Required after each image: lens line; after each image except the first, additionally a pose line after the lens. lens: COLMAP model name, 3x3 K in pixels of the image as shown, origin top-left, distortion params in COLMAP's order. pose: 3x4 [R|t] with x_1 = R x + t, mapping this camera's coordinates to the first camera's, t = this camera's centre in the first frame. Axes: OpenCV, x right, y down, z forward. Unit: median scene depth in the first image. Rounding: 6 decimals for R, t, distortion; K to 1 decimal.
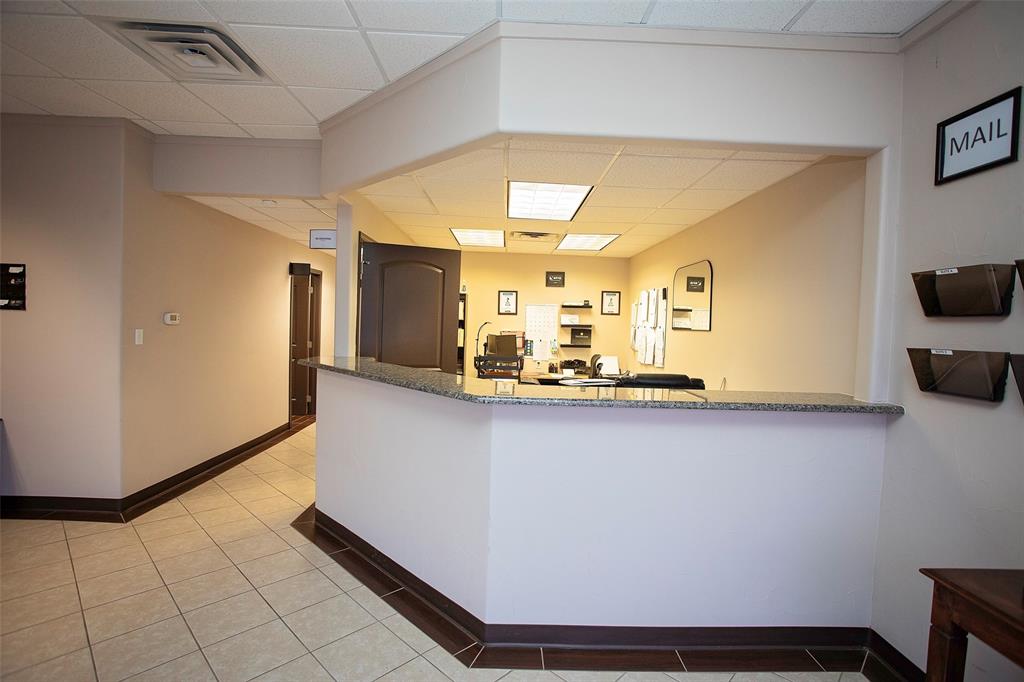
lens RADIAL K [[492.6, 0, 512.1], [0, 492.6, 347.4], [0, 0, 1]] dist [-0.083005, 0.034513]
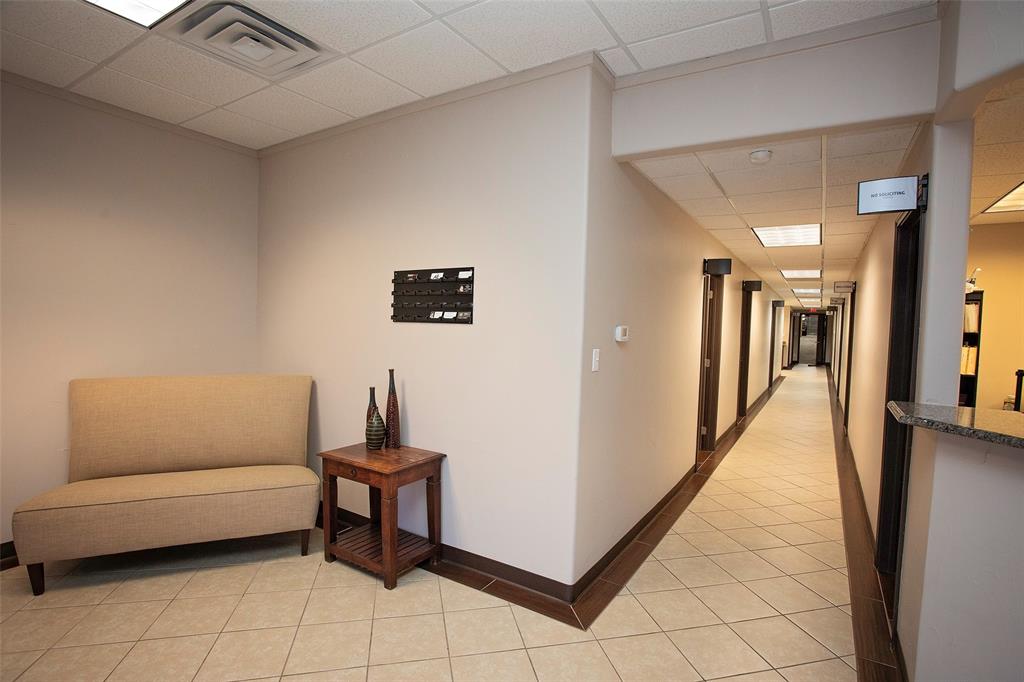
lens RADIAL K [[492.6, 0, 512.1], [0, 492.6, 347.4], [0, 0, 1]] dist [-0.083005, 0.034513]
pose [[0.839257, 0.011715, -0.543609, -0.513674], [-0.021804, 0.999689, -0.012119, -0.030937], [0.543298, 0.022024, 0.839251, 0.326260]]
